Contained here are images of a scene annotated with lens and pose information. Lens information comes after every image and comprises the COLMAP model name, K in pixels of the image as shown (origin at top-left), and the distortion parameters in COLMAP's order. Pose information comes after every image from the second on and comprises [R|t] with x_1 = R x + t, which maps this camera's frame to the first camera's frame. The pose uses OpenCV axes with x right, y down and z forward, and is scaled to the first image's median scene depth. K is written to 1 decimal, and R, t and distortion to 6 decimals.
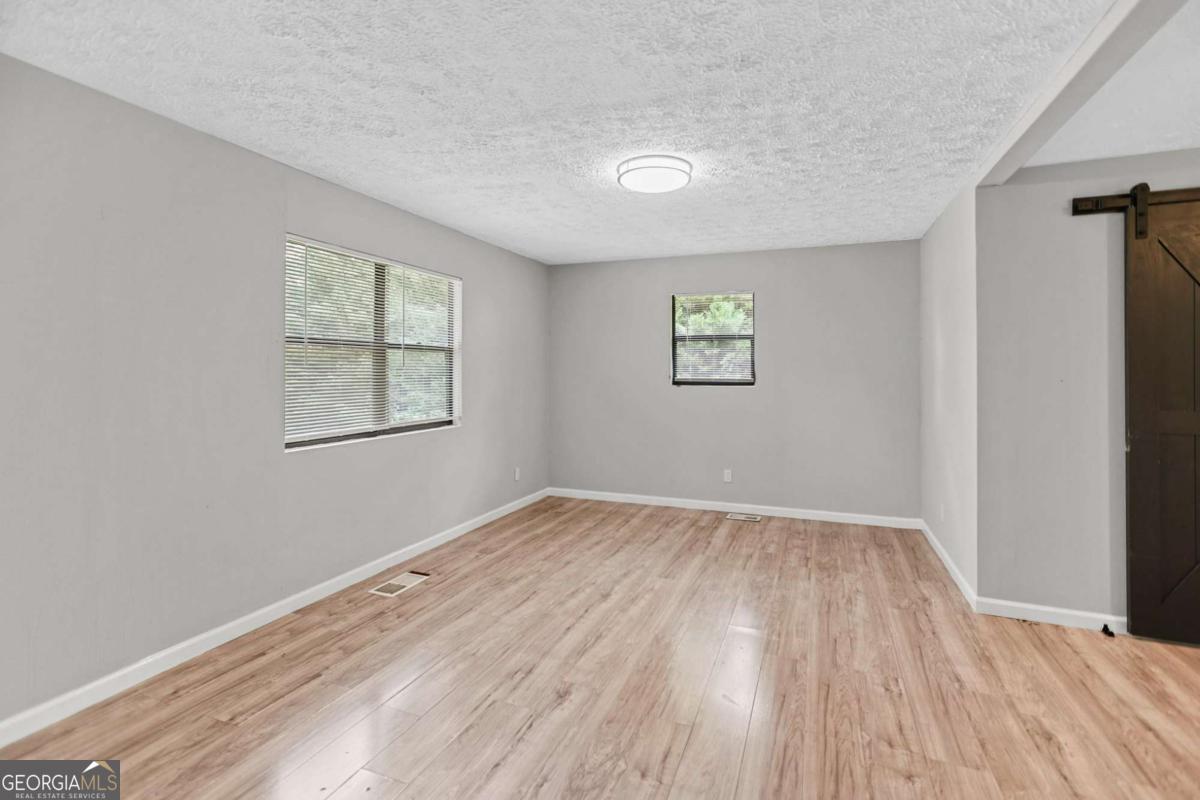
lens RADIAL K [[556.3, 0, 600.7], [0, 556.3, 381.9], [0, 0, 1]] dist [0.000446, 0.000369]
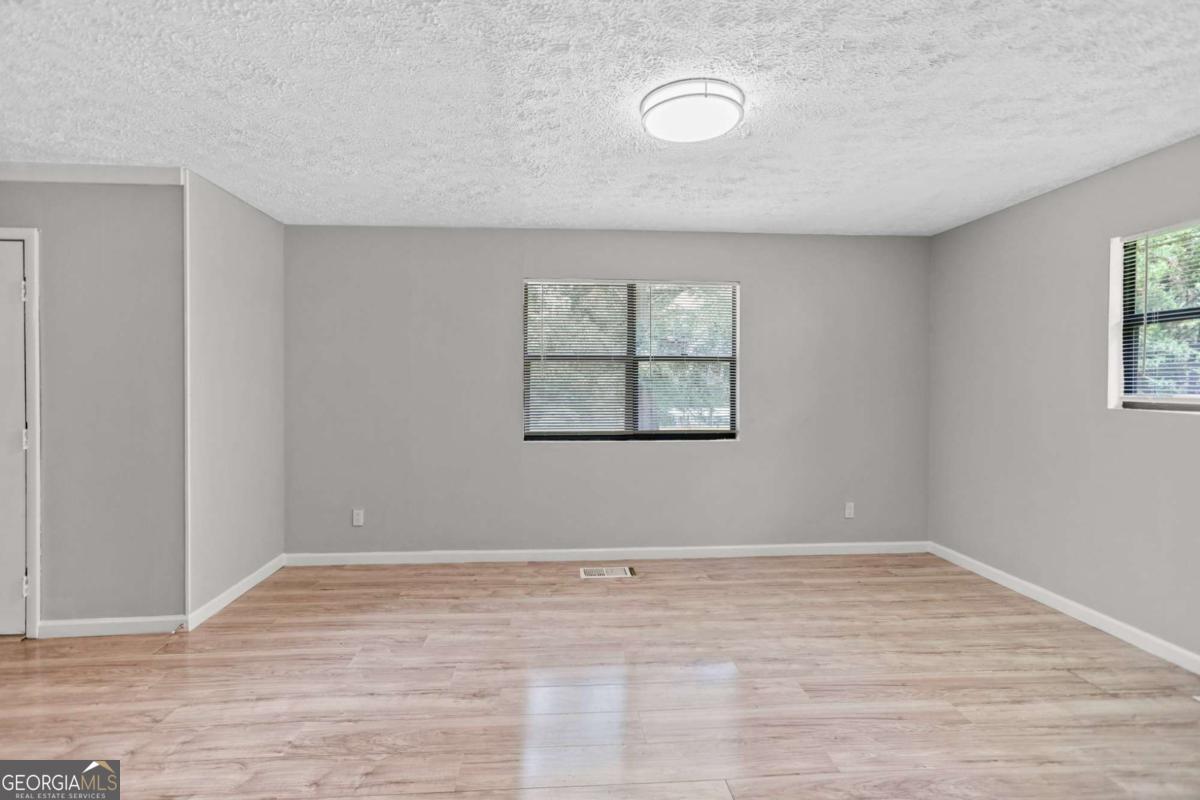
lens RADIAL K [[551.3, 0, 593.8], [0, 551.3, 388.4], [0, 0, 1]] dist [-0.039608, 0.026361]
pose [[0.421690, 0.006370, -0.906718, 0.611258], [-0.018899, 0.999820, -0.001765, -0.000608], [0.906543, 0.017880, 0.421734, 0.504857]]
